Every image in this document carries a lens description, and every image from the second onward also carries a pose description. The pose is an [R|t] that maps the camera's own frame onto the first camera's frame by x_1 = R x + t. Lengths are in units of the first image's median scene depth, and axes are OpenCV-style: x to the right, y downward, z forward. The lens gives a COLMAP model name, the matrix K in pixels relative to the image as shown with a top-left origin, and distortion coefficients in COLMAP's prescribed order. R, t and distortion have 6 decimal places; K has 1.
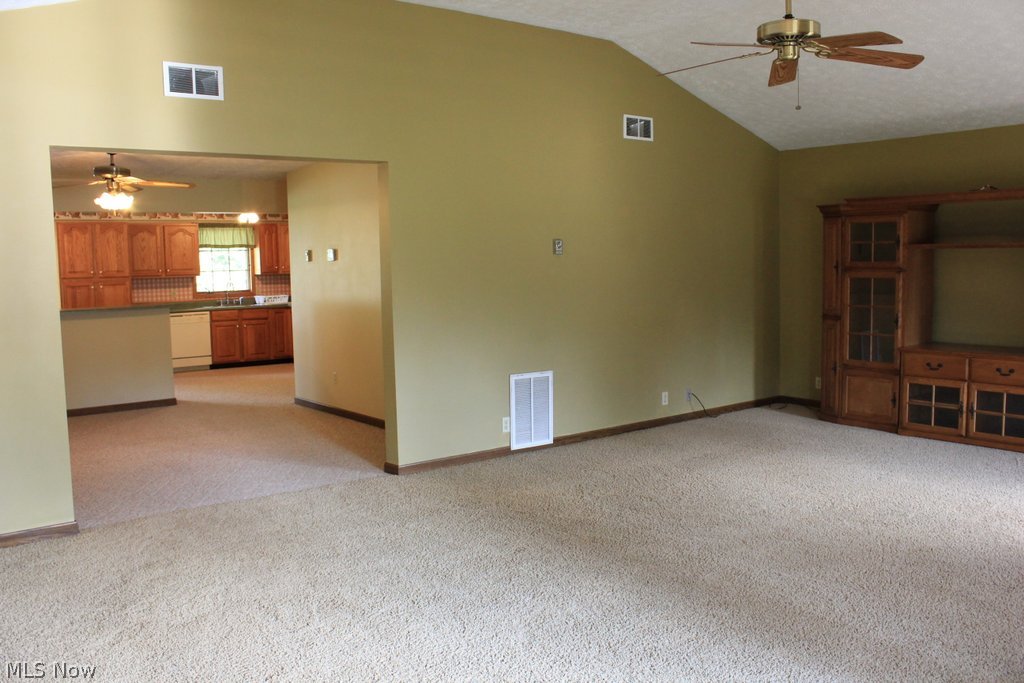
lens RADIAL K [[870.3, 0, 519.8], [0, 870.3, 340.7], [0, 0, 1]] dist [-0.170862, 0.165021]
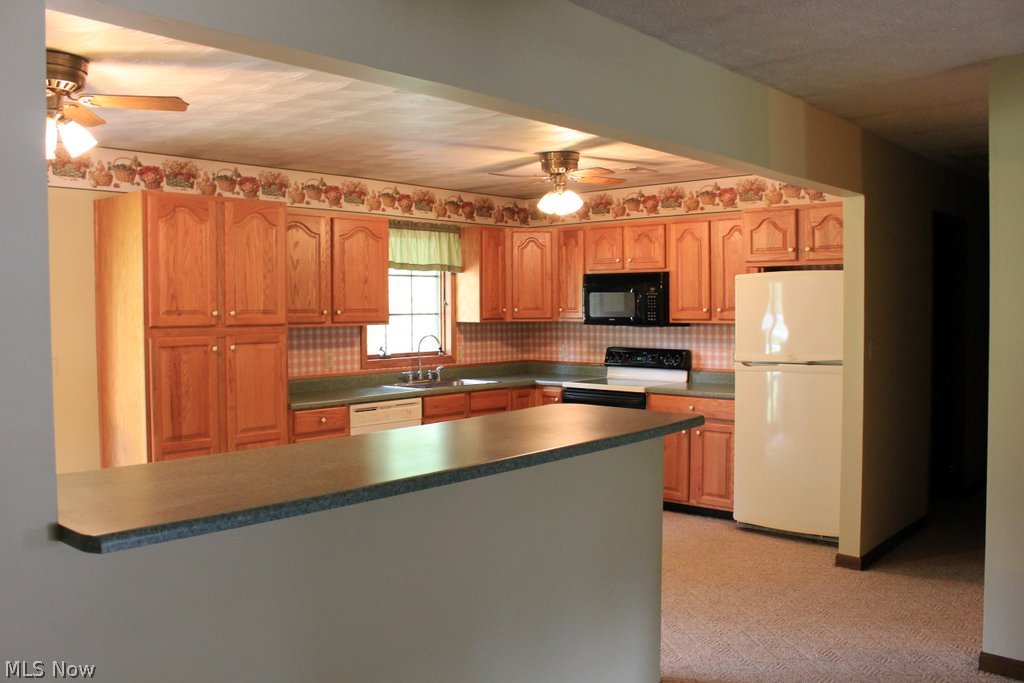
lens RADIAL K [[870.3, 0, 519.8], [0, 870.3, 340.7], [0, 0, 1]] dist [-0.170862, 0.165021]
pose [[0.982629, 0.006051, 0.185484, -0.411690], [0.003581, 0.998664, -0.051547, -0.042152], [-0.185548, 0.051316, 0.981294, 0.517561]]
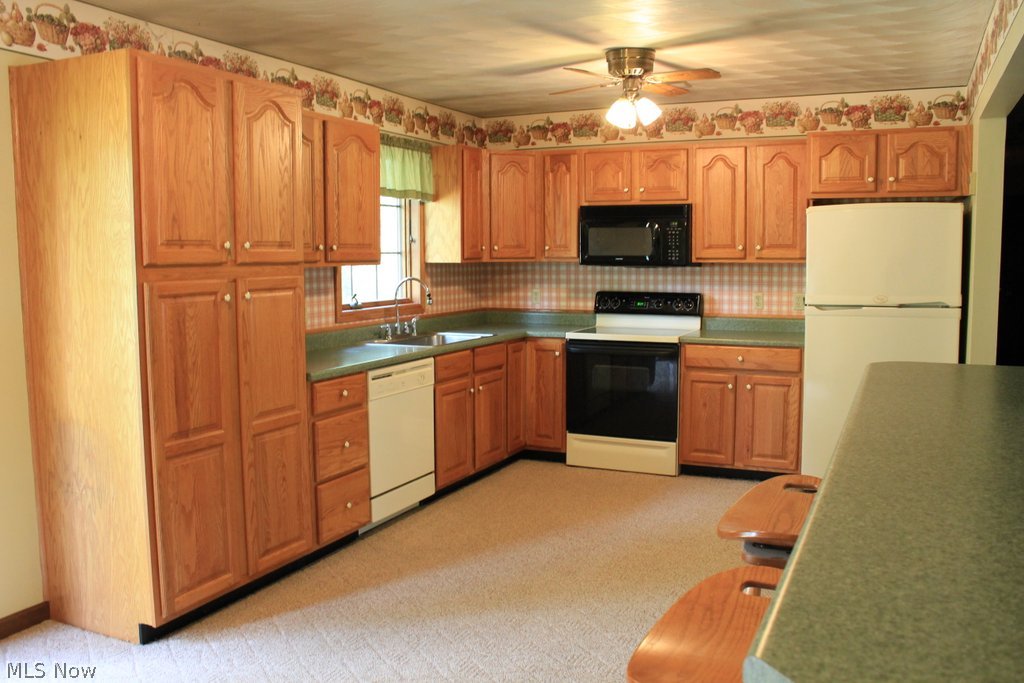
lens RADIAL K [[870.3, 0, 519.8], [0, 870.3, 340.7], [0, 0, 1]] dist [-0.170862, 0.165021]
pose [[0.886034, -0.031699, 0.462534, -0.523030], [0.029494, 0.999493, 0.012001, -0.046528], [-0.462680, 0.003009, 0.886520, 0.656056]]
